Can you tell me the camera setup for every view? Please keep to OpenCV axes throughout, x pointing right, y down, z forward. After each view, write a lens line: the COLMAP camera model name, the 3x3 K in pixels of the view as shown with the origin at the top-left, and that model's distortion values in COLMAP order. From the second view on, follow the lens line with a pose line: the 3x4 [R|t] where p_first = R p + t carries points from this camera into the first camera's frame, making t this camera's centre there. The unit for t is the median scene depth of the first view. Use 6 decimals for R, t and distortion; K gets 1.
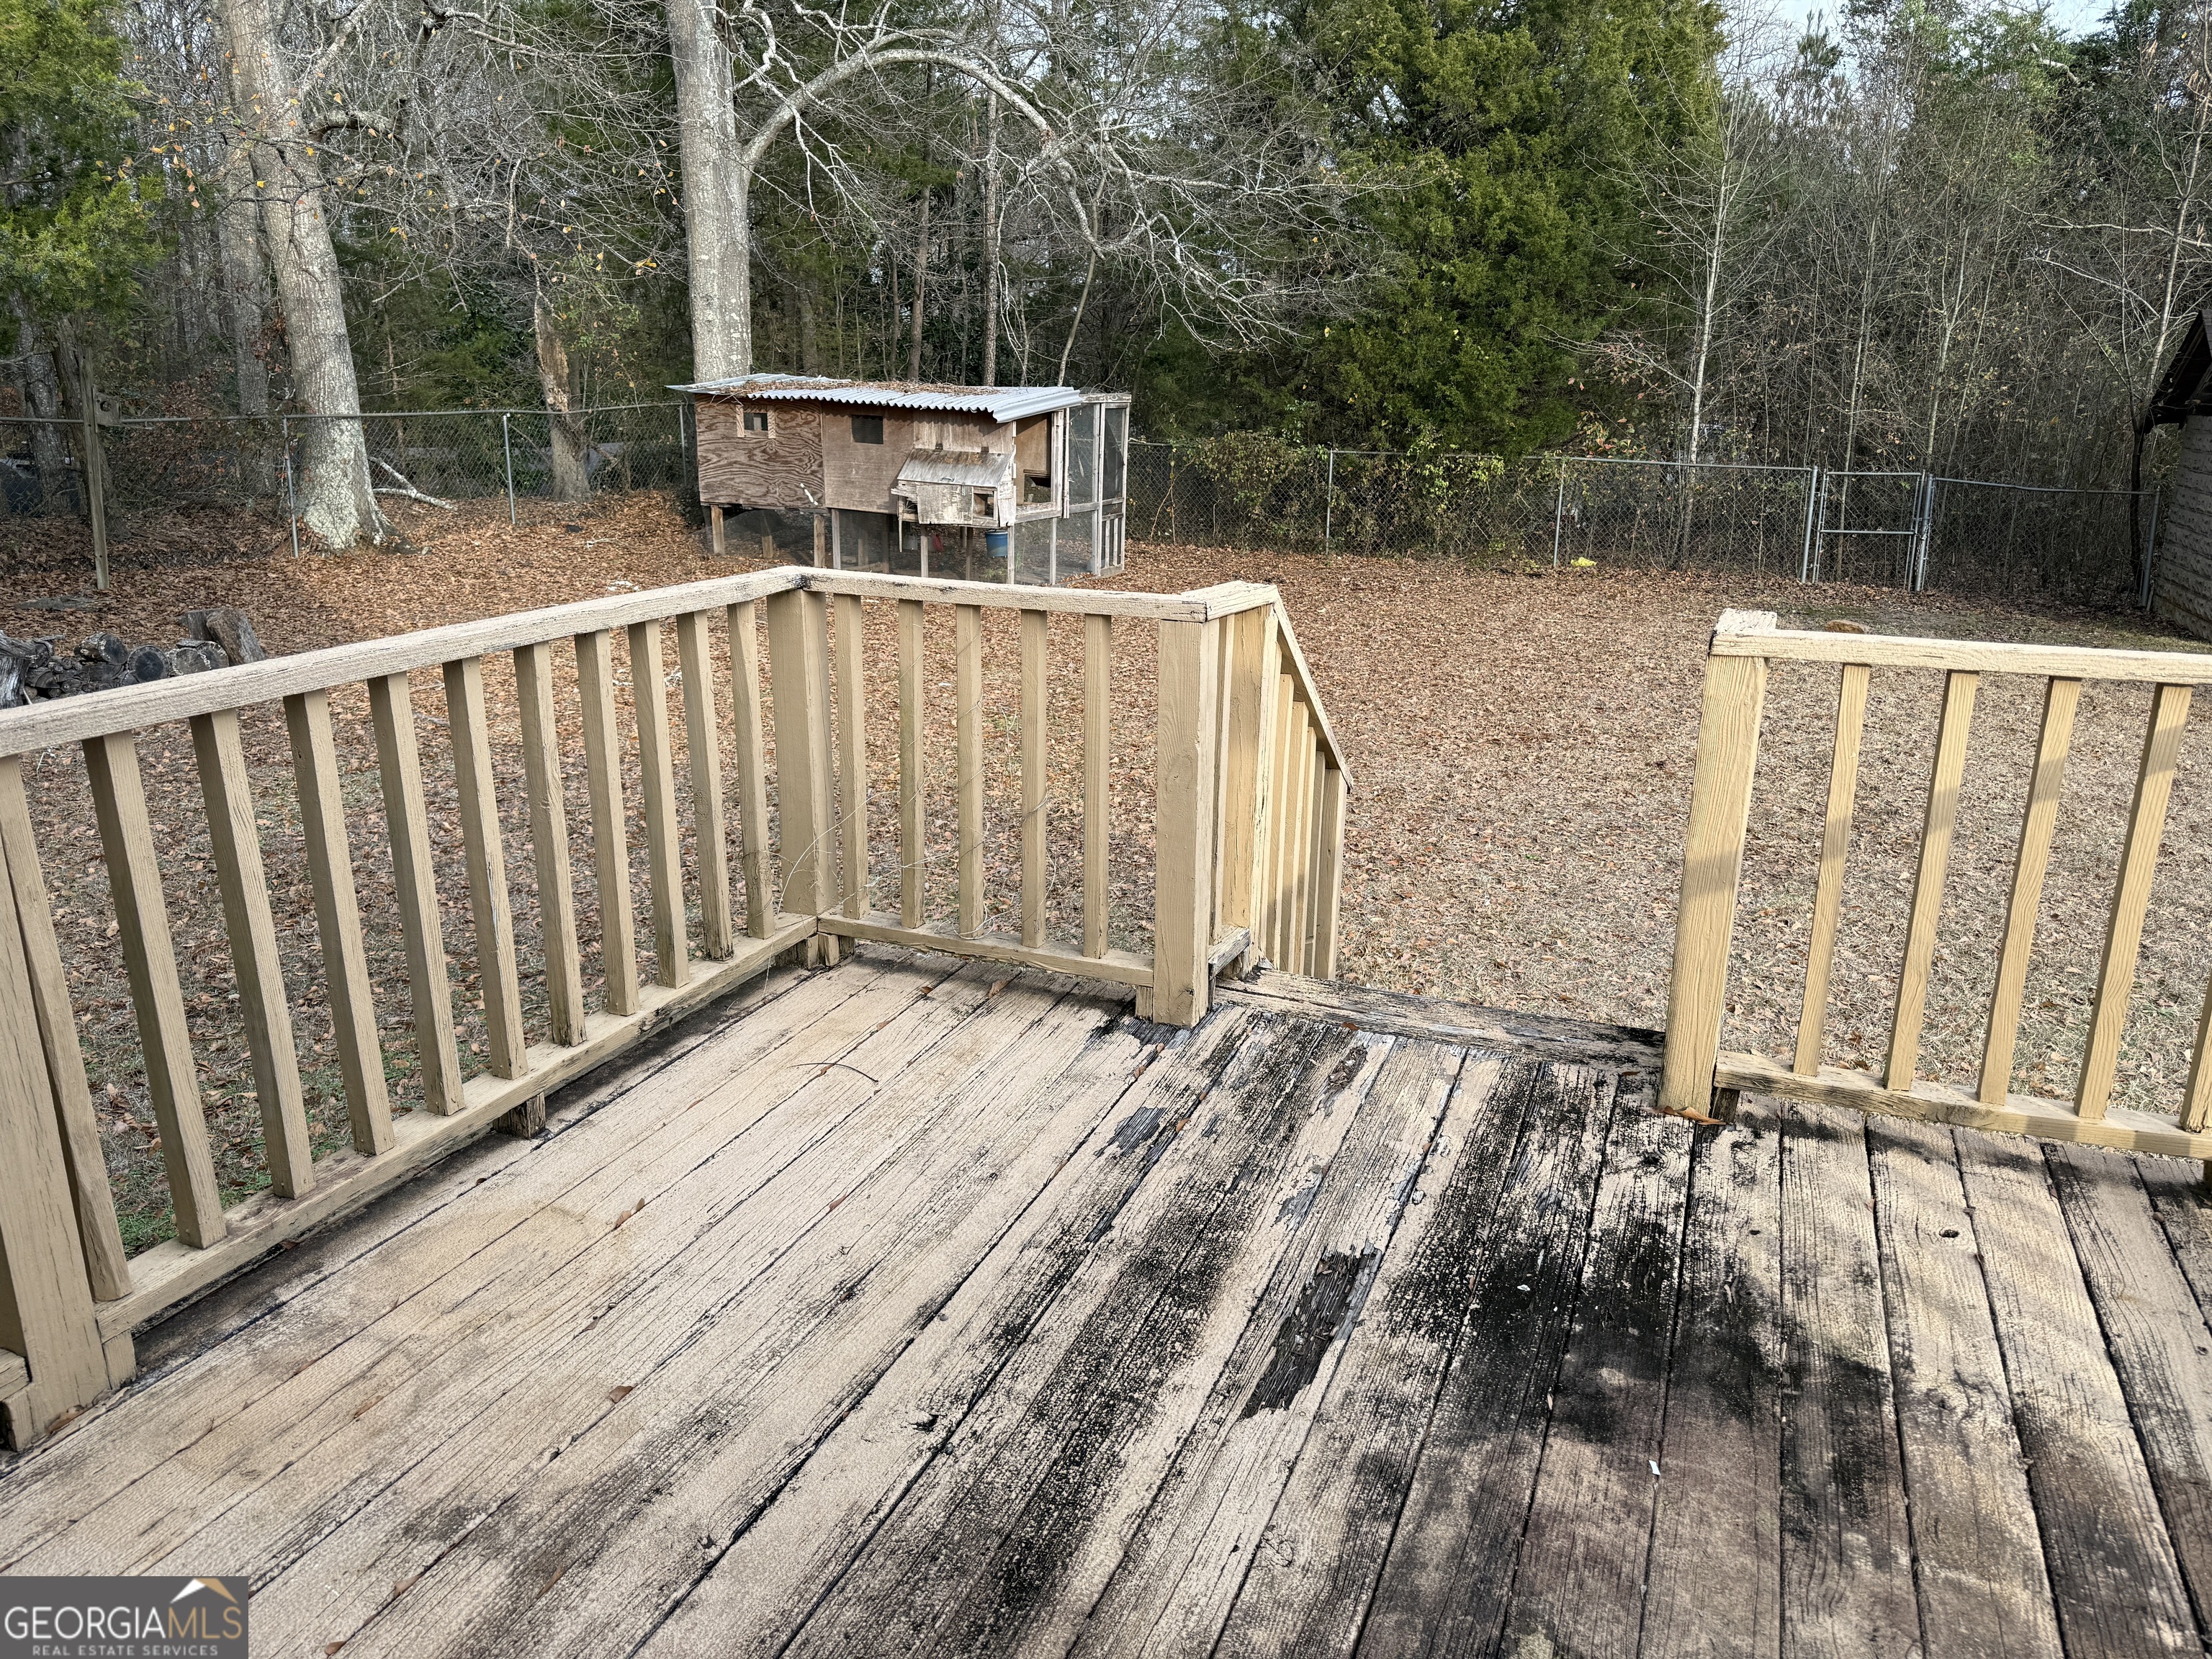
lens RADIAL K [[1523.9, 0, 1115.1], [0, 1523.9, 822.1], [0, 0, 1]] dist [0.179794, -0.361469]
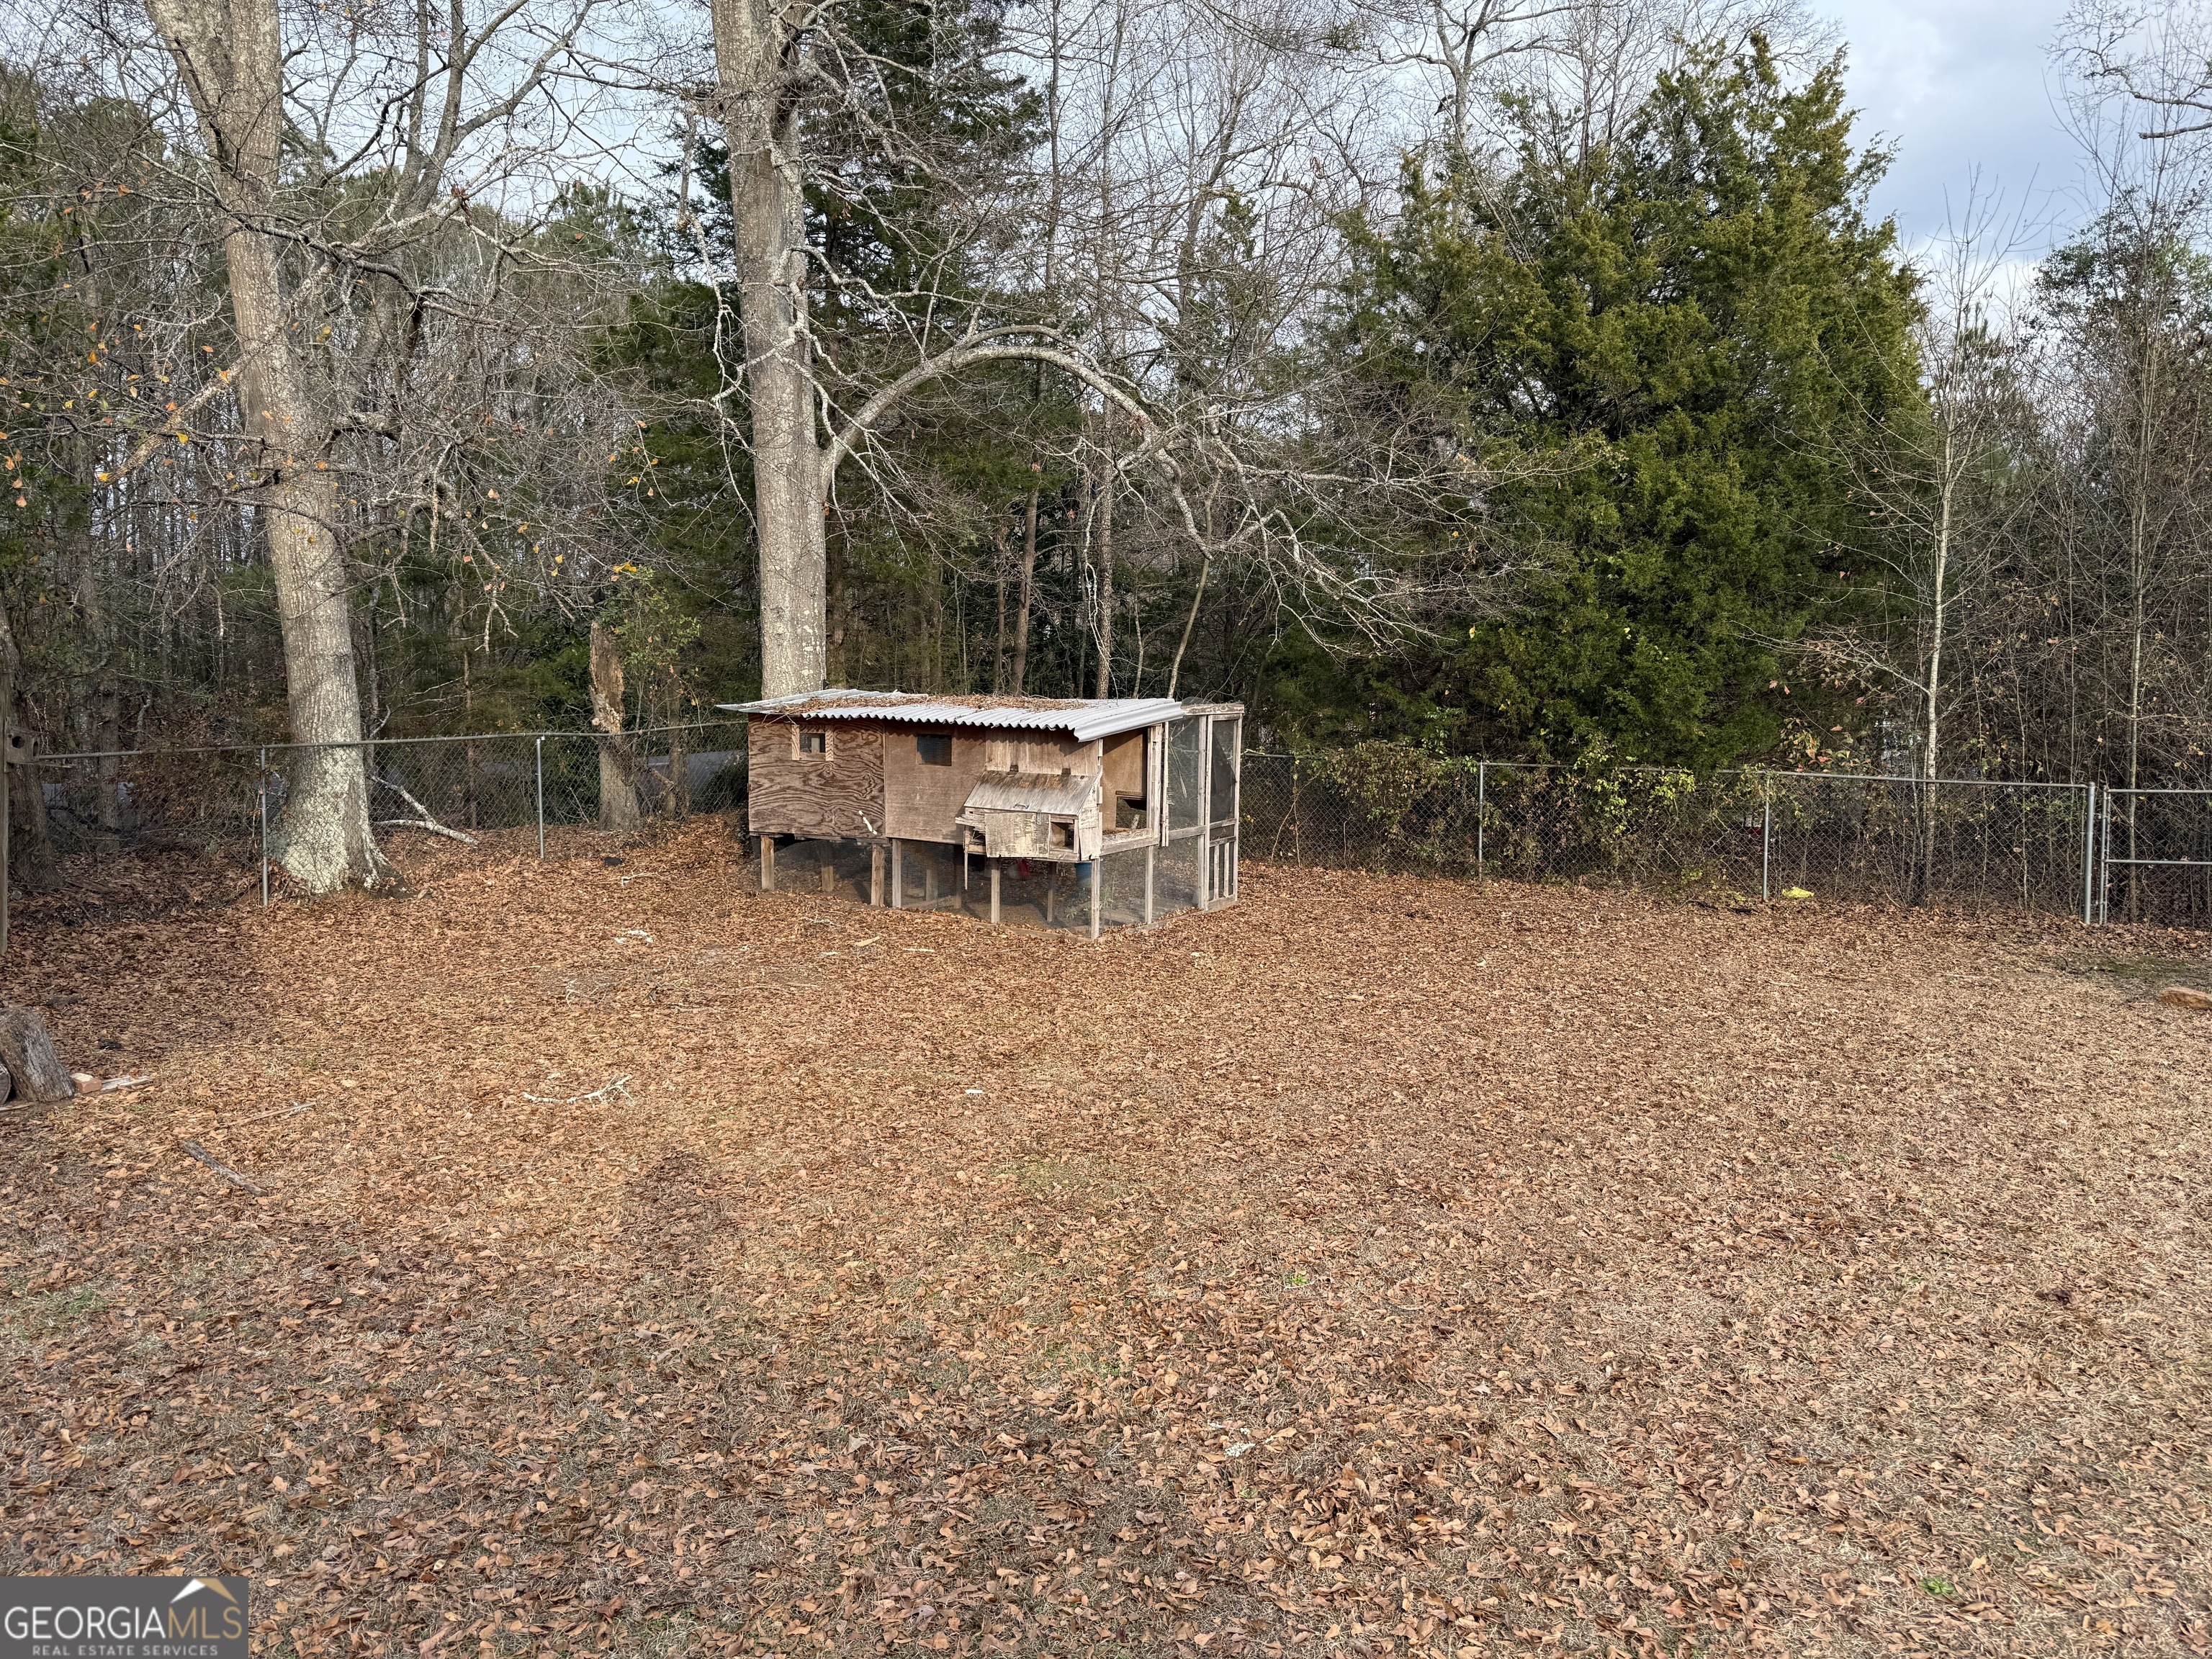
lens RADIAL K [[1542.0, 0, 1110.3], [0, 1542.0, 828.7], [0, 0, 1]] dist [0.154807, -0.244257]
pose [[0.995704, -0.004915, -0.092458, 0.015846], [-0.011958, 0.983400, -0.181057, -0.050468], [0.091813, 0.181385, 0.979117, 0.154638]]
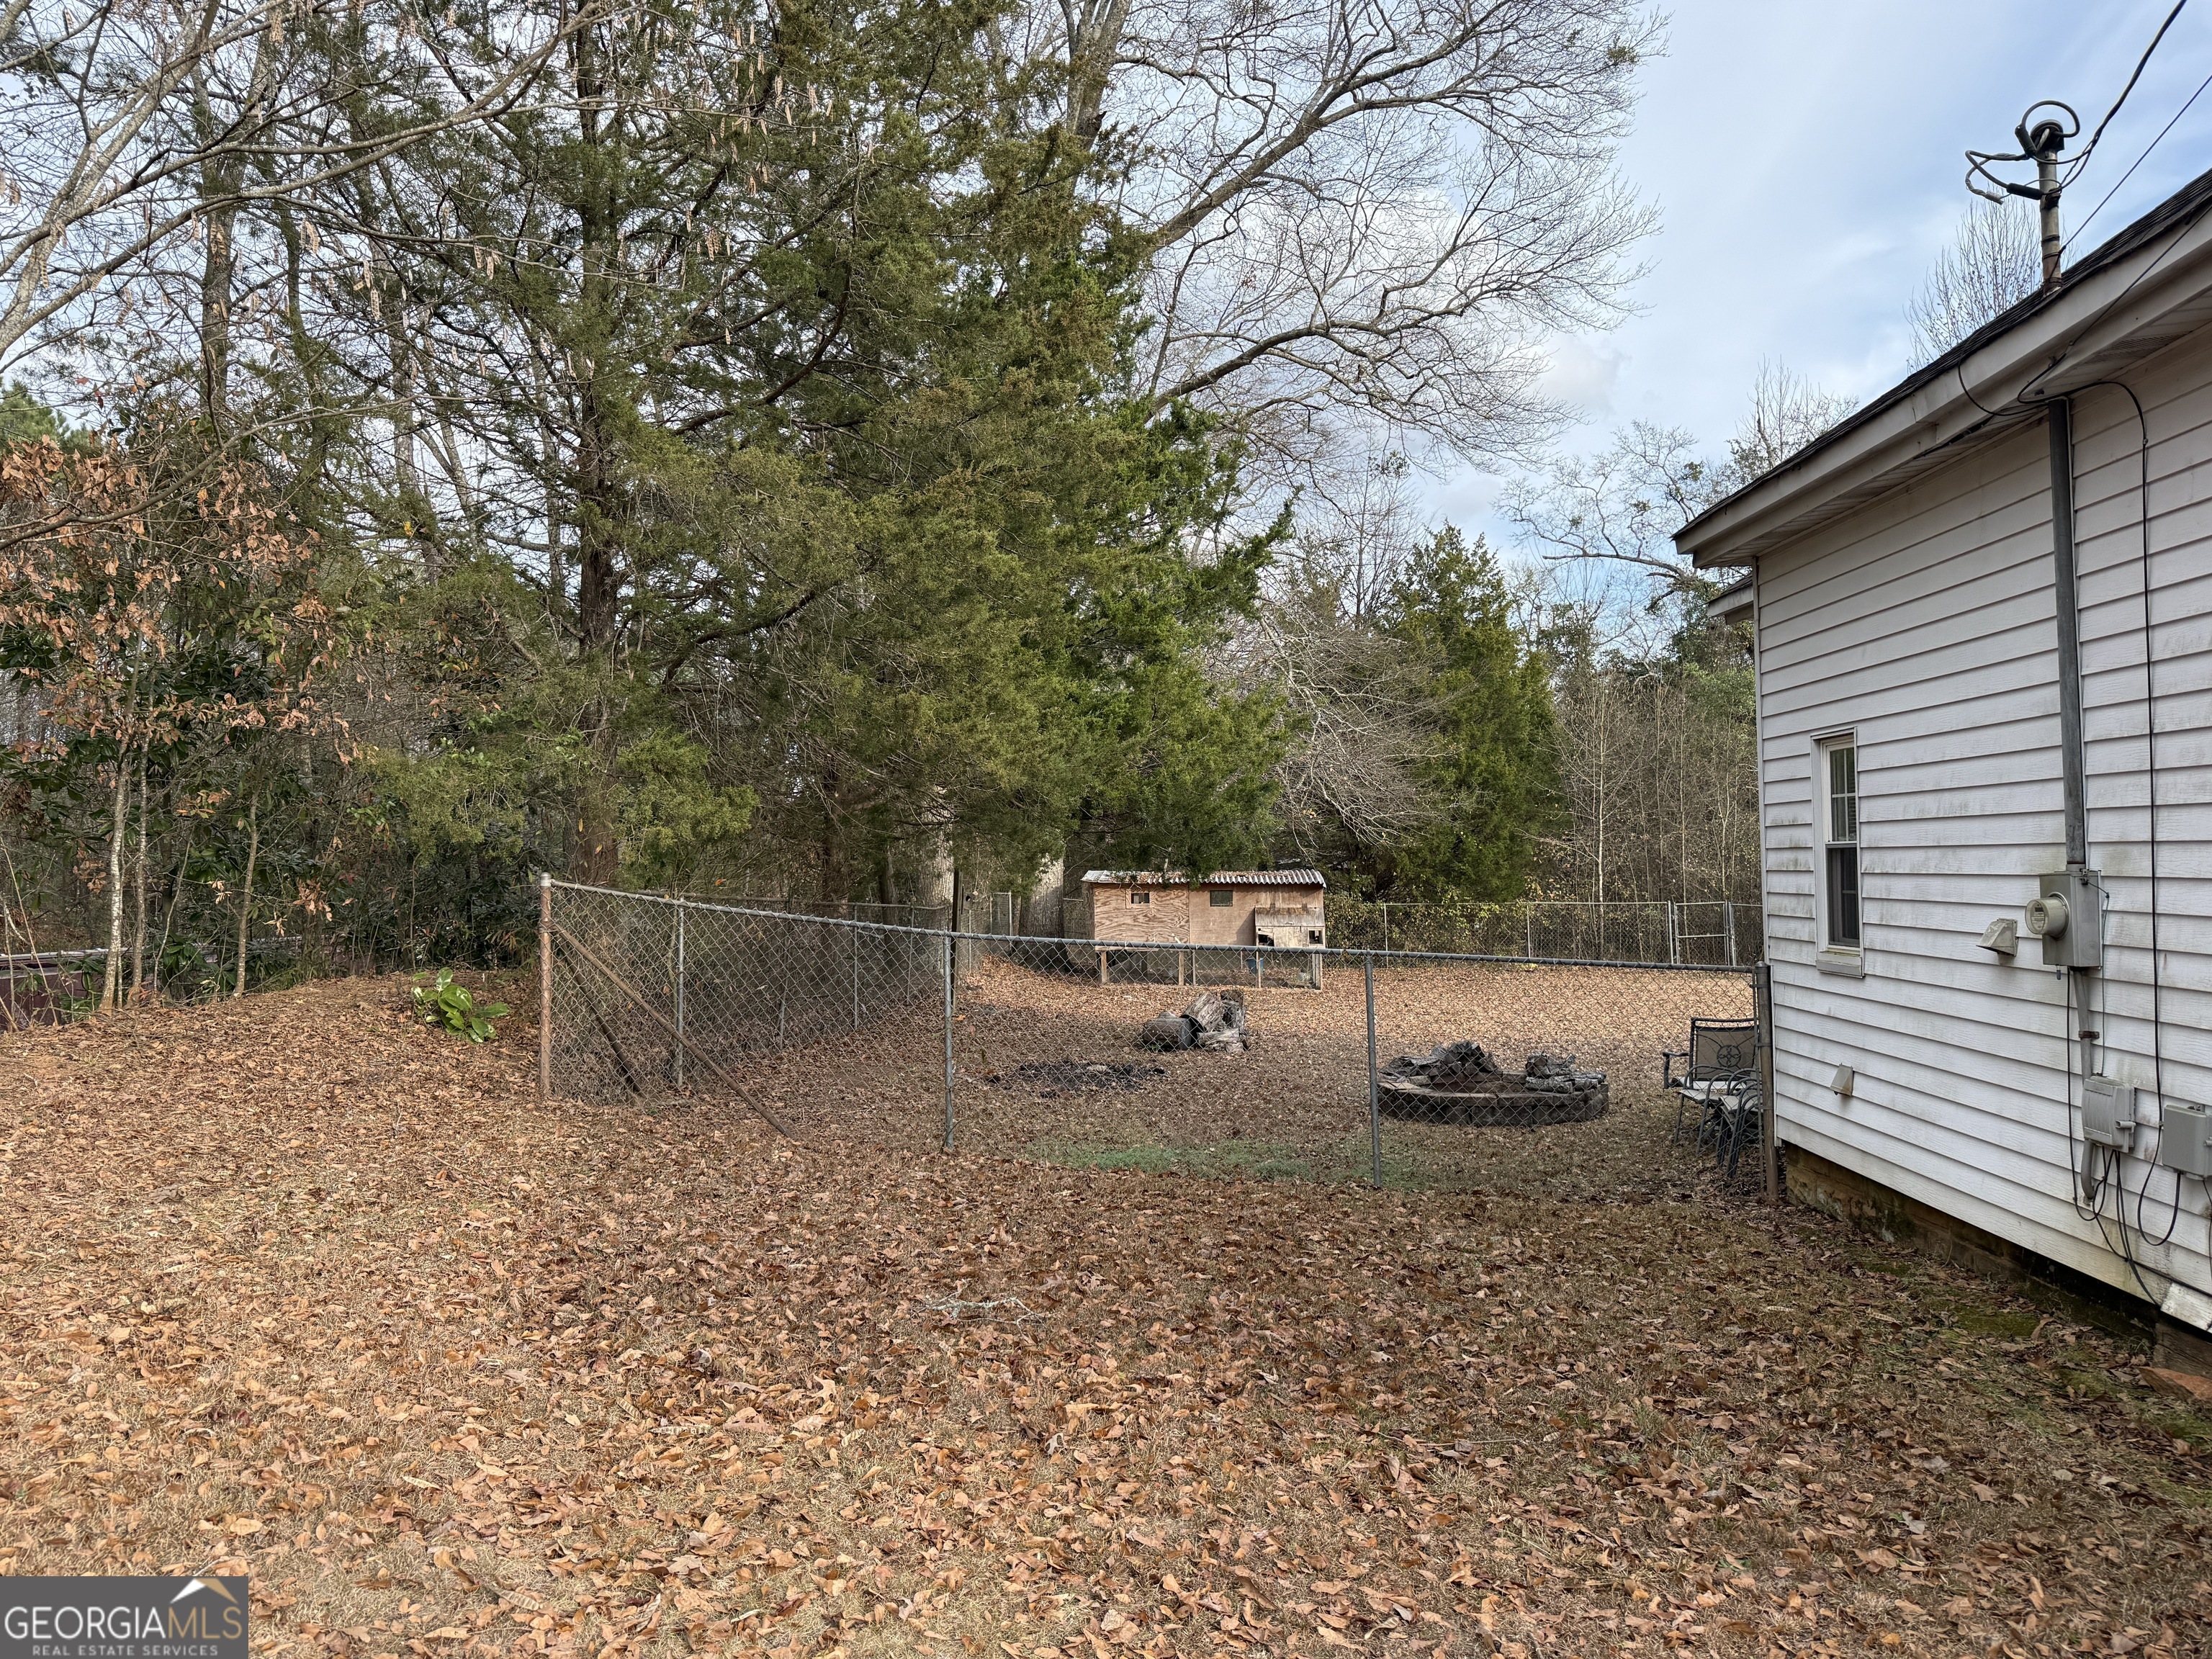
lens RADIAL K [[1542.0, 0, 1110.3], [0, 1542.0, 828.7], [0, 0, 1]] dist [0.154807, -0.244257]
pose [[0.935988, -0.025422, 0.351114, -0.769999], [0.130285, 0.951584, -0.278411, 0.106481], [-0.327037, 0.306334, 0.893983, -0.411388]]
